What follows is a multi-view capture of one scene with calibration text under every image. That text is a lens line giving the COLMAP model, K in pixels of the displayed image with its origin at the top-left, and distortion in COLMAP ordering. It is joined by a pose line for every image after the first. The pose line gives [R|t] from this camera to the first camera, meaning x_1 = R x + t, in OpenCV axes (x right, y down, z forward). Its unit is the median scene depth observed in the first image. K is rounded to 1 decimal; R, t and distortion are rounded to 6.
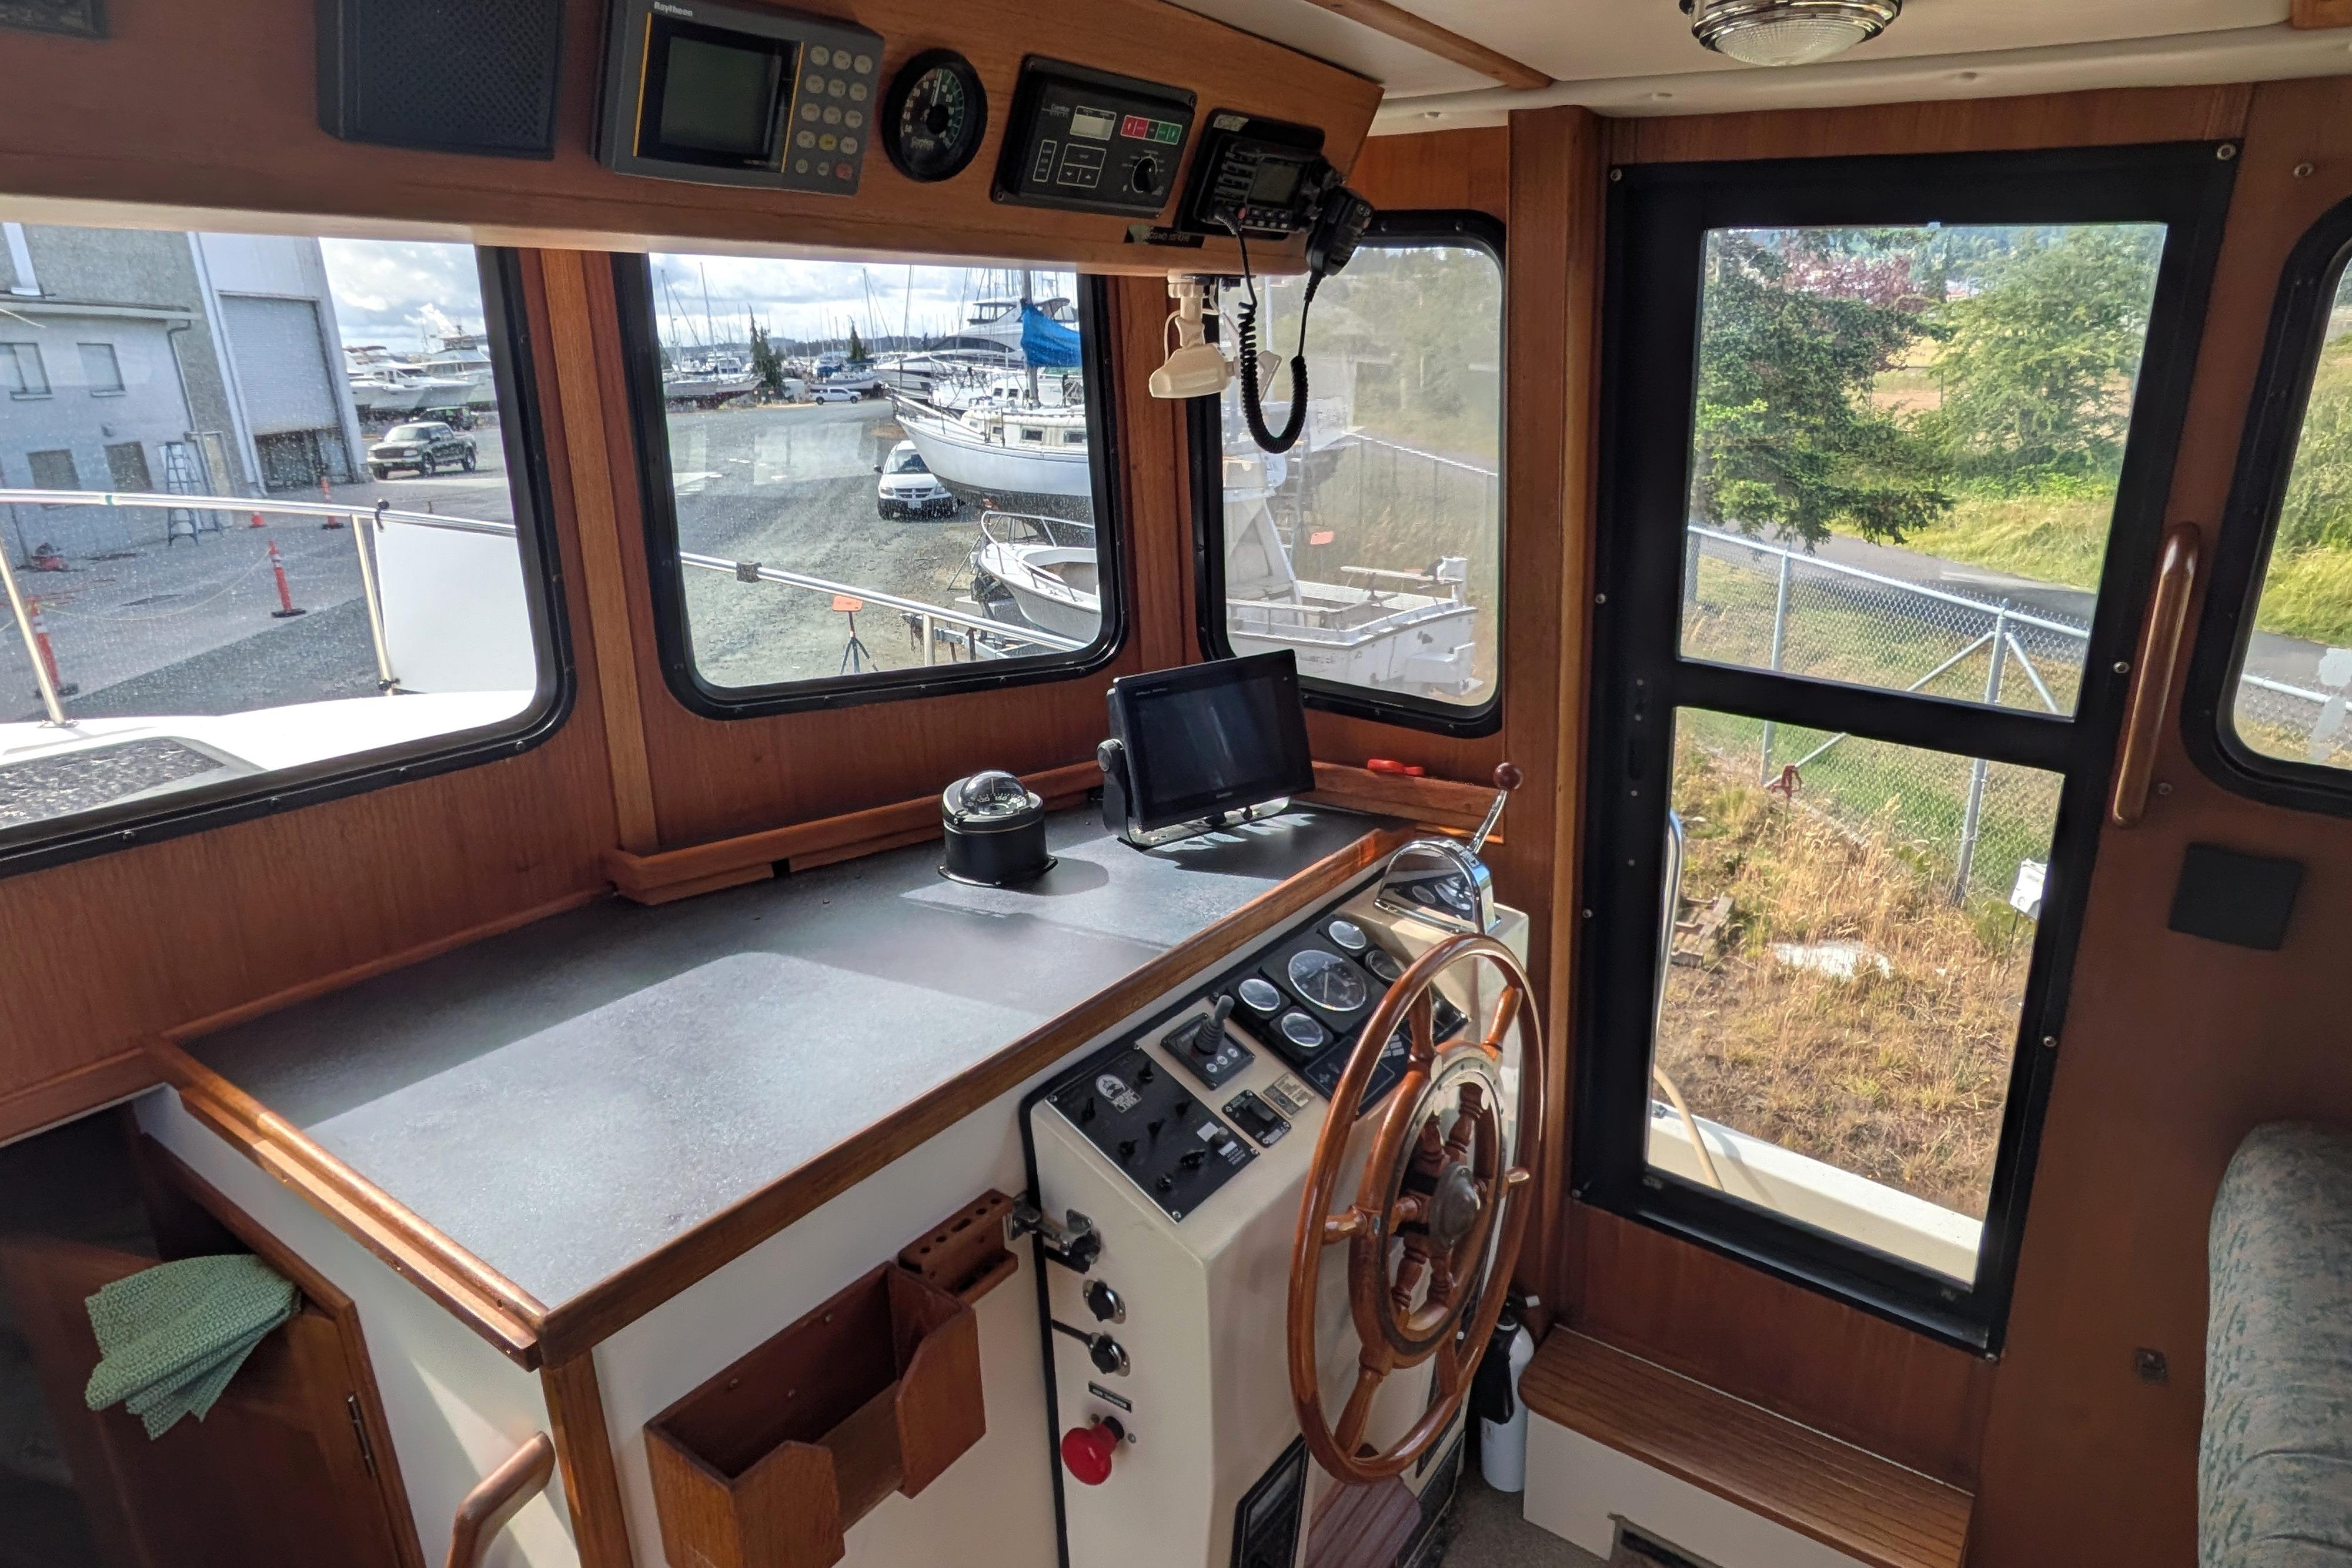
lens RADIAL K [[1361.4, 0, 1182.8], [0, 1361.4, 784.8], [0, 0, 1]] dist [0.002410, 0.003904]
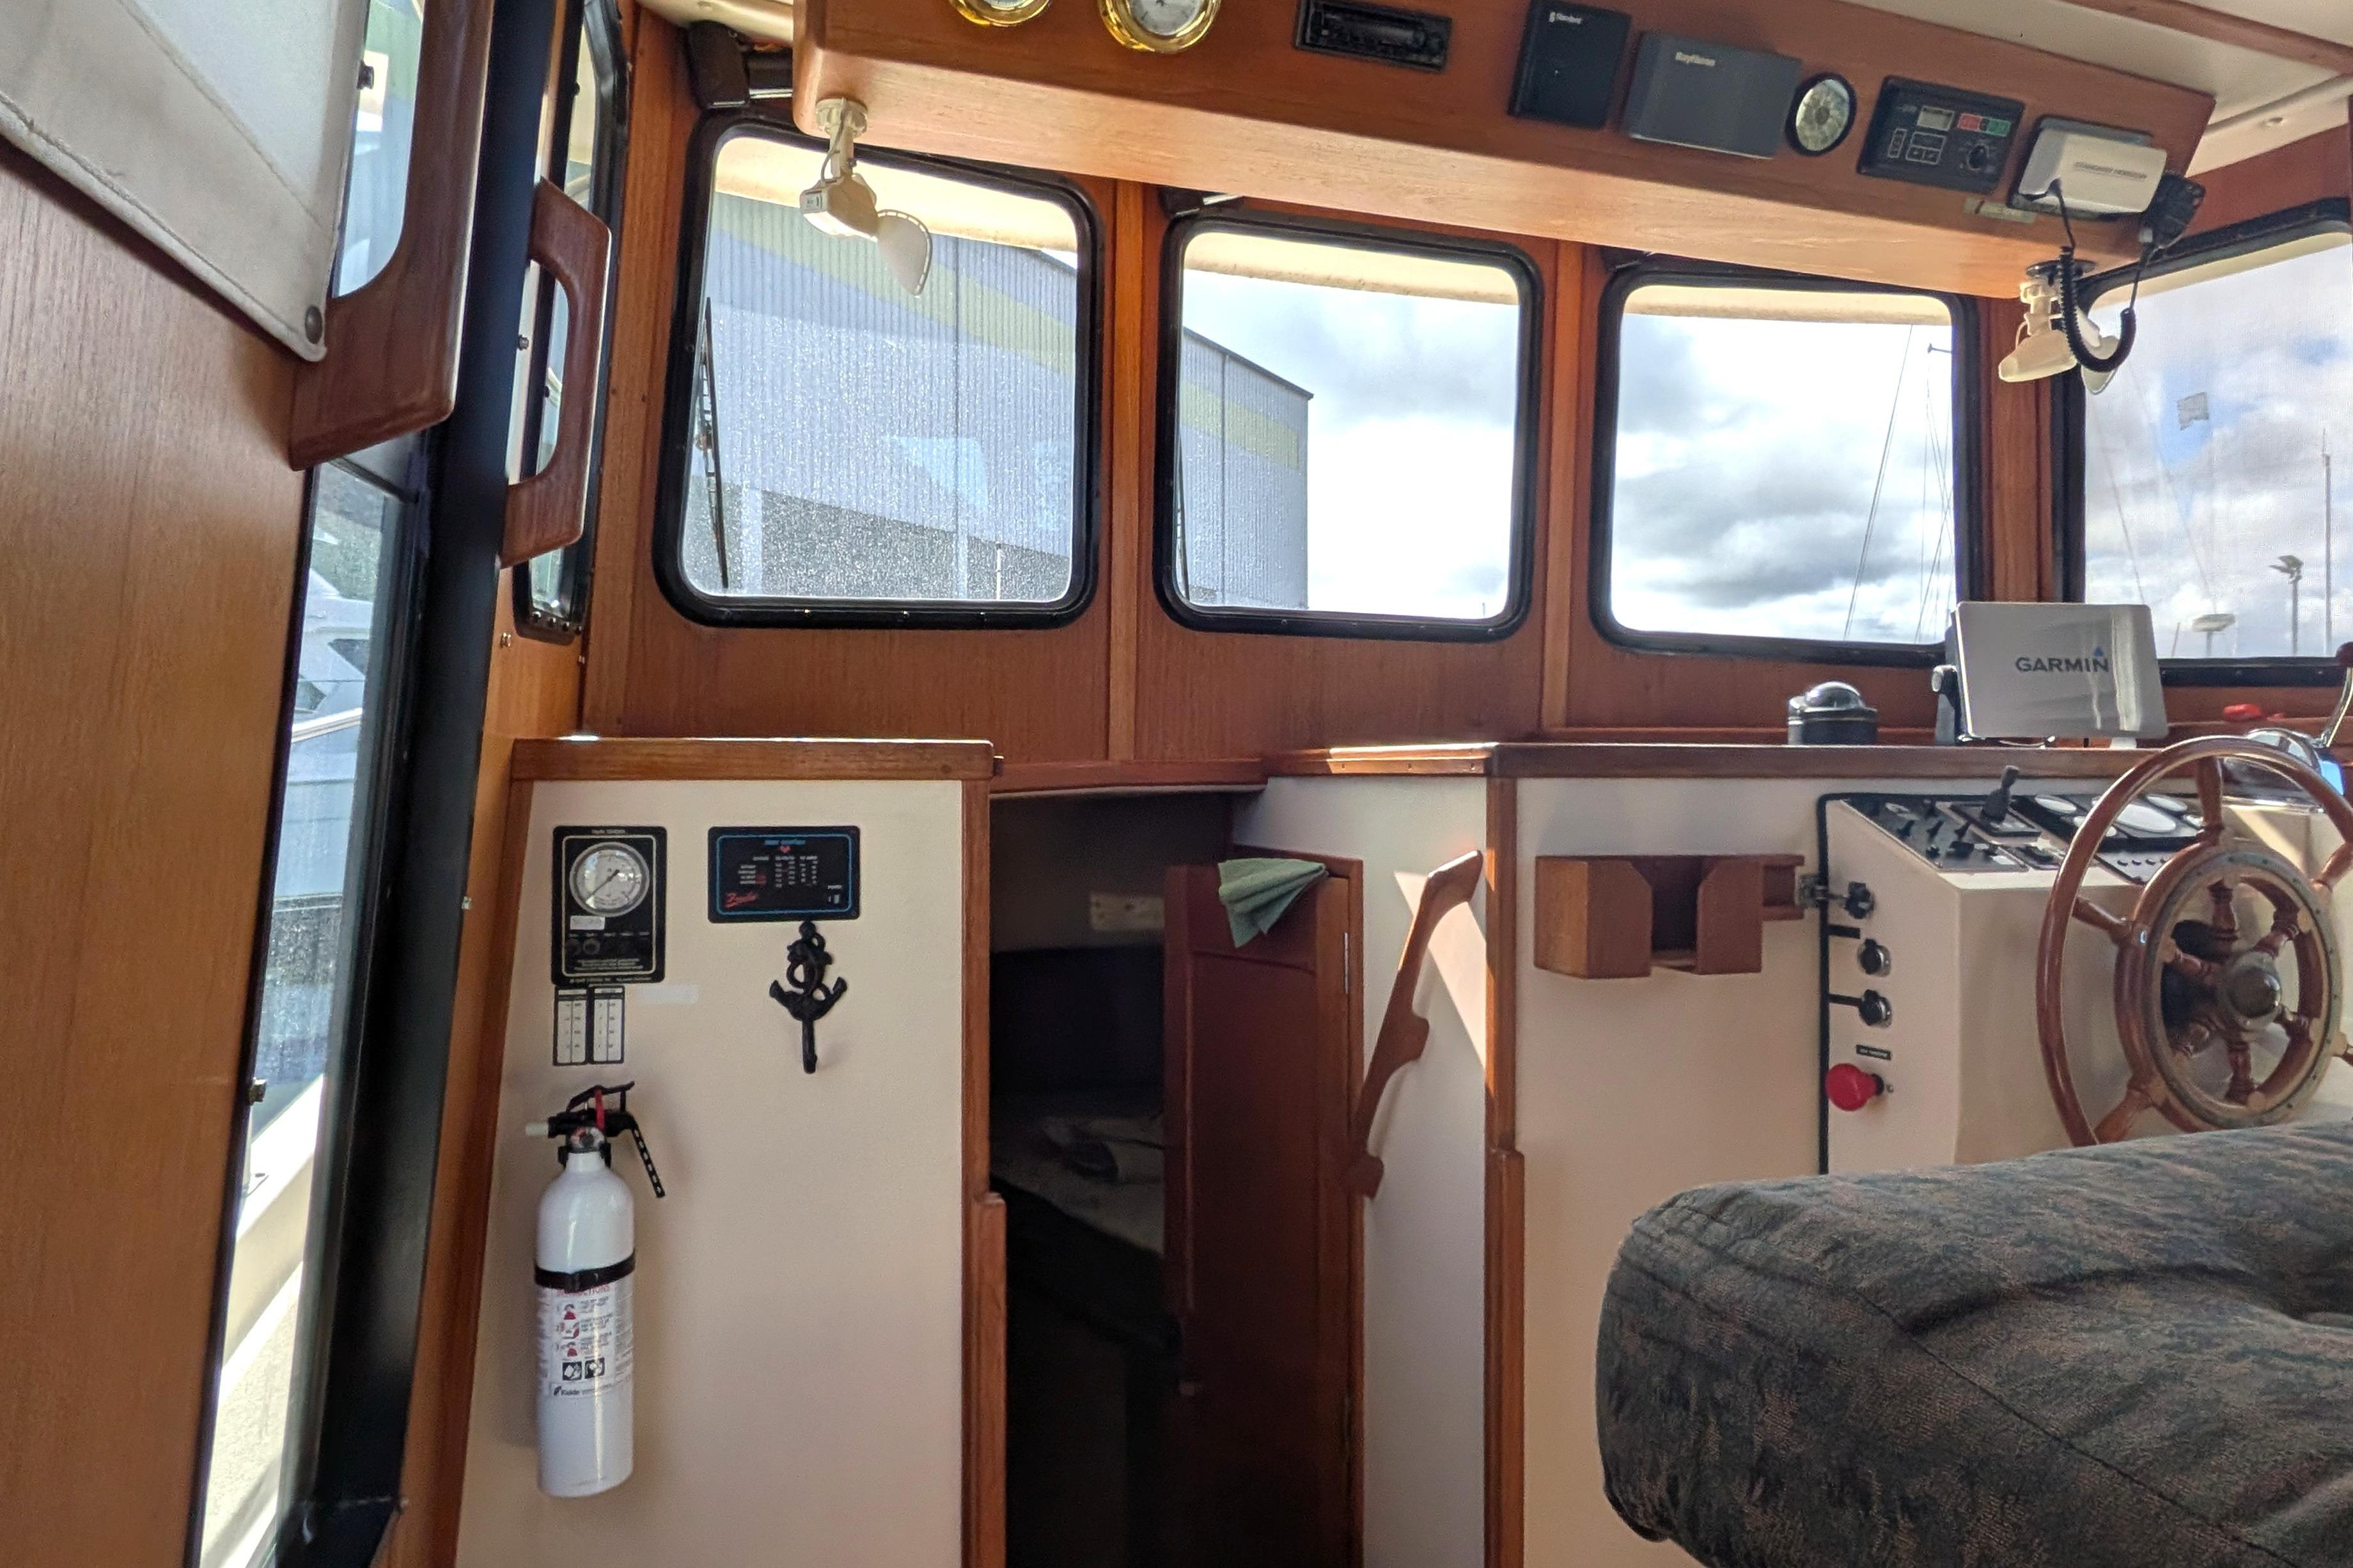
lens RADIAL K [[1446.8, 0, 1190.1], [0, 1446.8, 785.4], [0, 0, 1]] dist [0.007739, 0.001000]
pose [[0.819494, 0.042784, -0.571488, 0.159887], [-0.200476, 0.955605, -0.215935, 0.562857], [0.536879, 0.291528, 0.791690, -0.389704]]
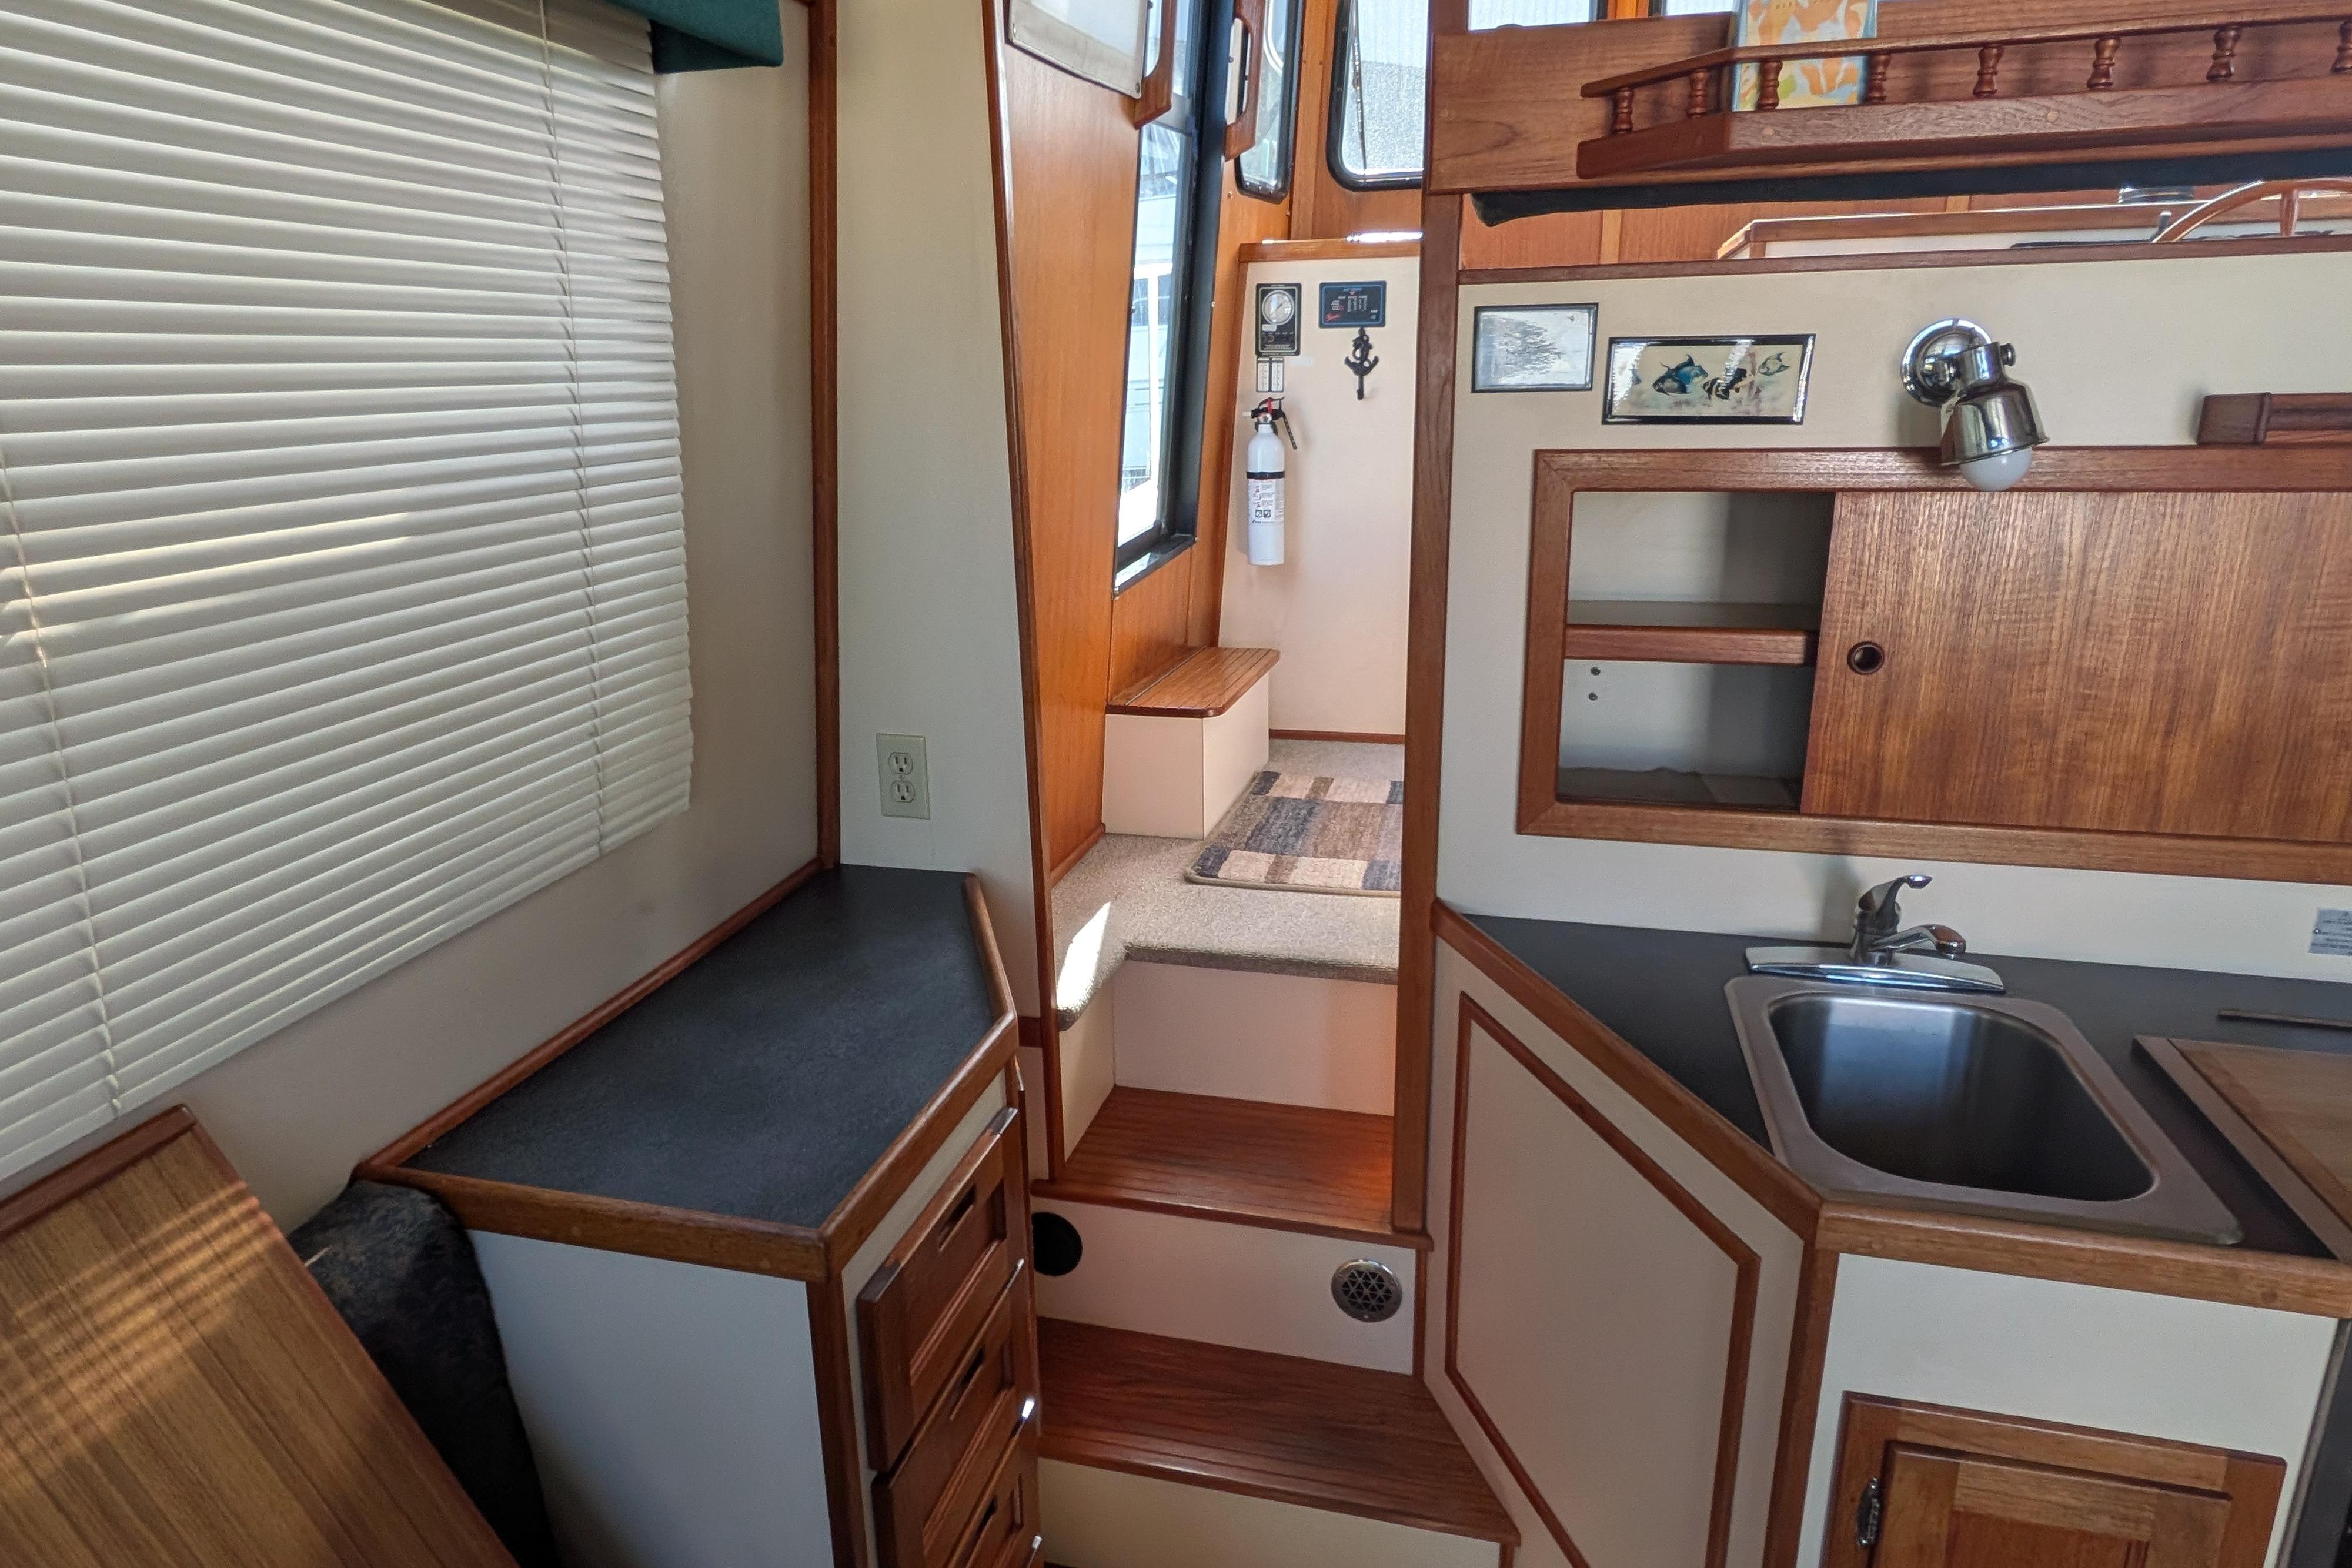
lens RADIAL K [[1353.6, 0, 1194.5], [0, 1353.6, 779.9], [0, 0, 1]] dist [-0.001985, 0.000574]
pose [[0.374924, 0.280985, -0.883447, 1.220558], [-0.274357, 0.943903, 0.183780, 0.815195], [0.885528, 0.173476, 0.430982, -0.677109]]
